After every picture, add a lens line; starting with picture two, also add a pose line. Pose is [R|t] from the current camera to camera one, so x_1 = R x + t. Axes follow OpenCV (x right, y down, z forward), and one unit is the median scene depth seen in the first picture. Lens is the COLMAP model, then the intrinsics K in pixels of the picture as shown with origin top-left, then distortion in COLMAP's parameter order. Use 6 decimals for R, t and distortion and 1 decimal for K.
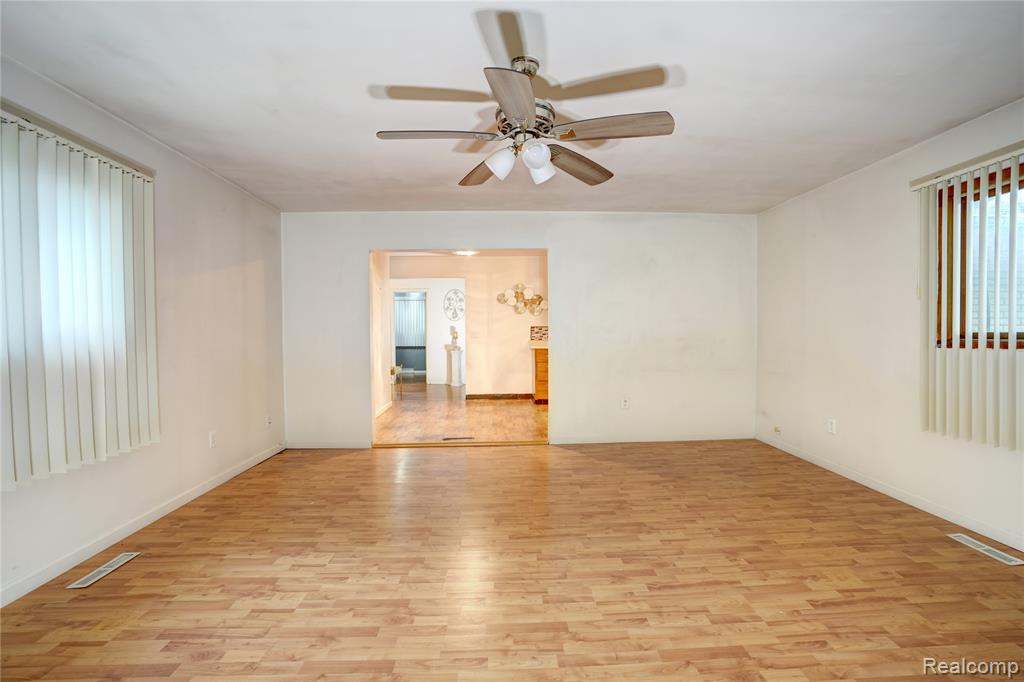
lens RADIAL K [[470.4, 0, 519.4], [0, 470.4, 342.2], [0, 0, 1]] dist [-0.072236, 0.028422]
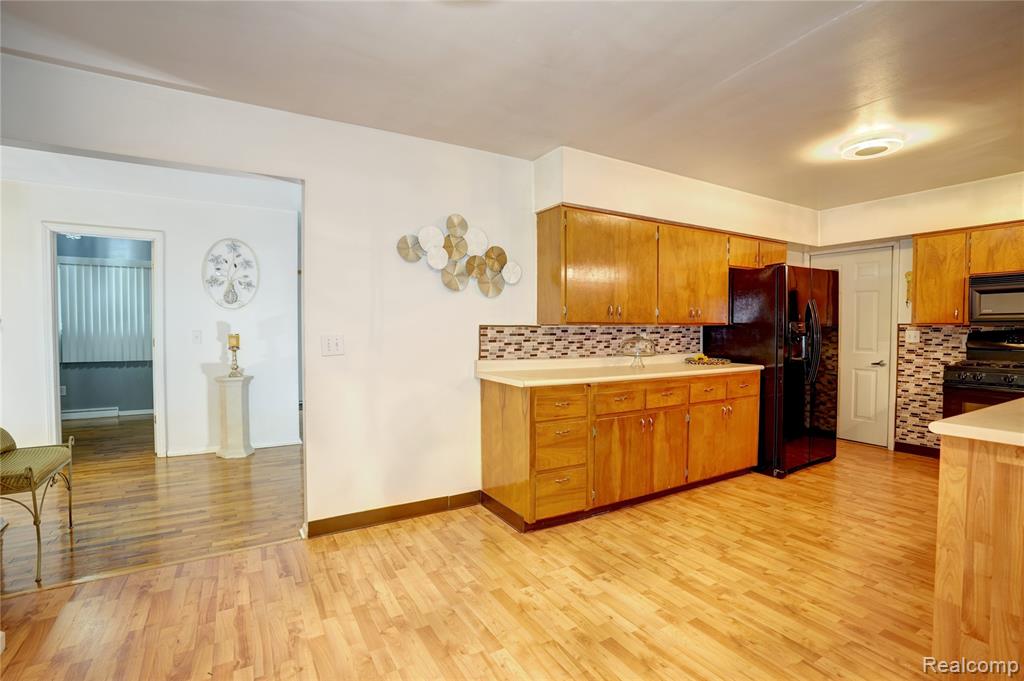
lens RADIAL K [[473.5, 0, 514.1], [0, 473.5, 344.0], [0, 0, 1]] dist [-0.069947, 0.026349]
pose [[0.882849, -0.006633, 0.469611, -0.429247], [0.002339, 0.999950, 0.009728, -0.064853], [-0.469652, -0.007490, 0.882820, 1.953552]]
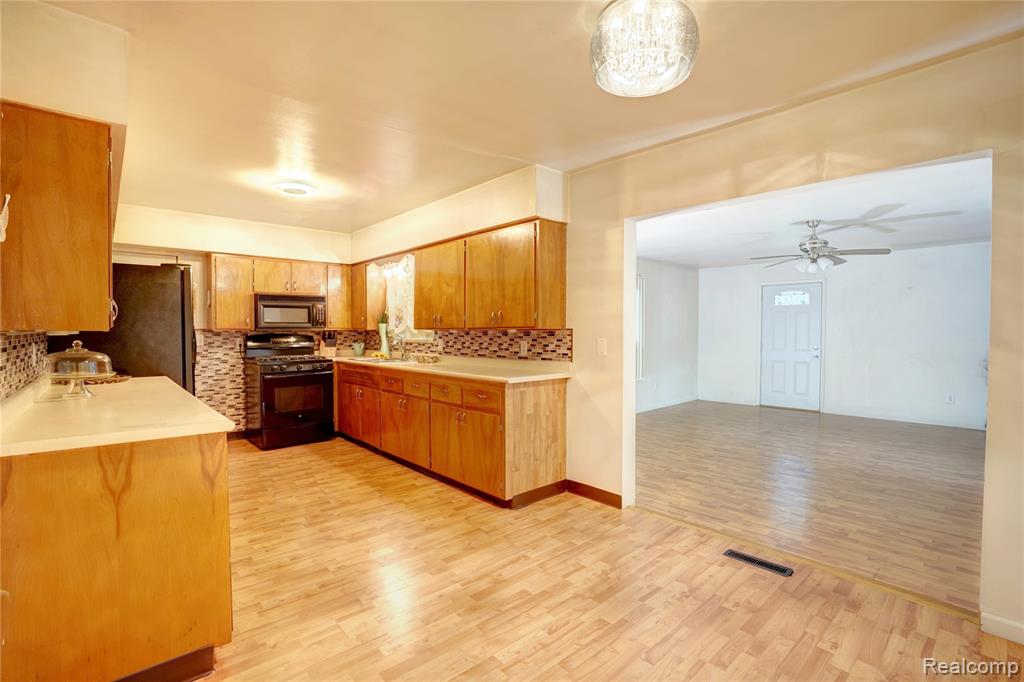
lens RADIAL K [[476.4, 0, 516.7], [0, 476.4, 344.5], [0, 0, 1]] dist [-0.066959, 0.026000]
pose [[-0.636674, -0.012014, 0.771040, -0.673957], [0.024184, 0.999076, 0.035536, -0.092754], [-0.770754, 0.041272, -0.635795, 2.957264]]
